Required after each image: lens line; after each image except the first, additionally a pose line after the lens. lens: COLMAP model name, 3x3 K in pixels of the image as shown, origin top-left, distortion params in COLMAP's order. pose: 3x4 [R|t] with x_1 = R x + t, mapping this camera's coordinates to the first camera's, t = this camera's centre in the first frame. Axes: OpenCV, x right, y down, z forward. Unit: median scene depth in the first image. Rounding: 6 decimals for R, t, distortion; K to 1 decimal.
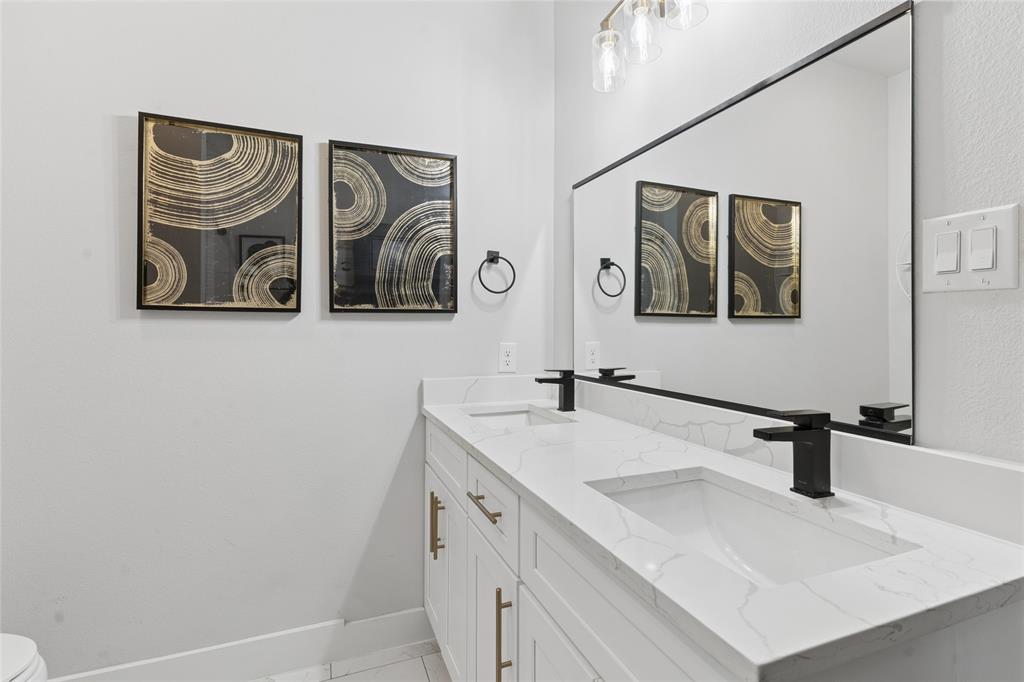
lens RADIAL K [[494.4, 0, 517.6], [0, 494.4, 326.2], [0, 0, 1]] dist [0.003513, -0.002014]
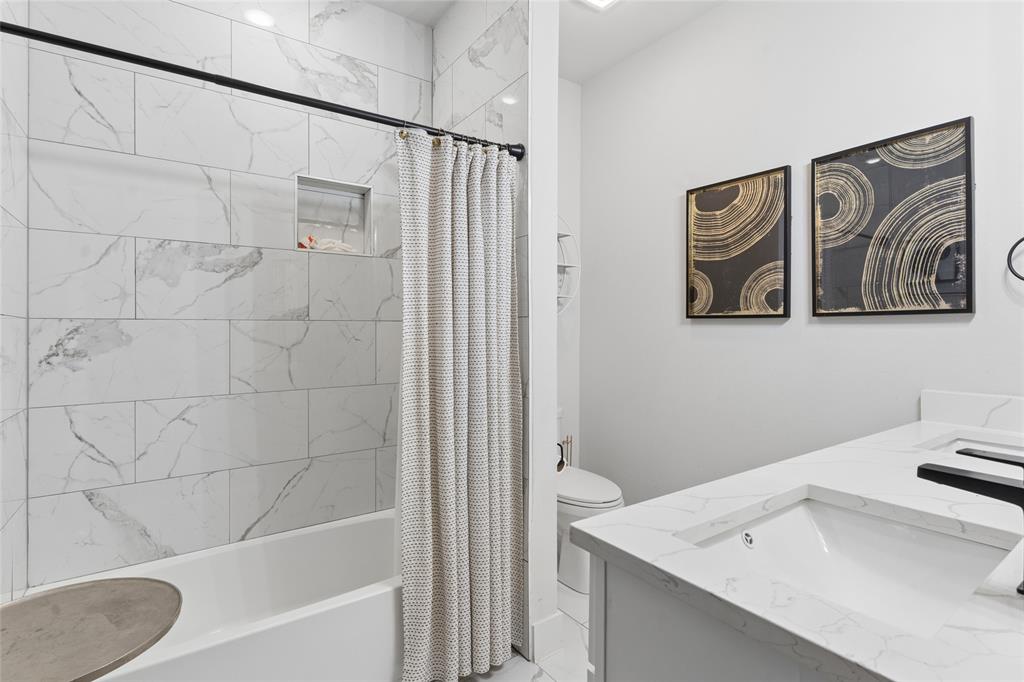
lens RADIAL K [[494.4, 0, 515.4], [0, 494.4, 334.5], [0, 0, 1]] dist [0.003513, -0.002014]
pose [[0.236339, 0.009815, -0.971621, 0.525160], [0.000591, 0.999947, 0.010245, -0.000054], [0.971671, -0.002996, 0.236321, 0.099323]]
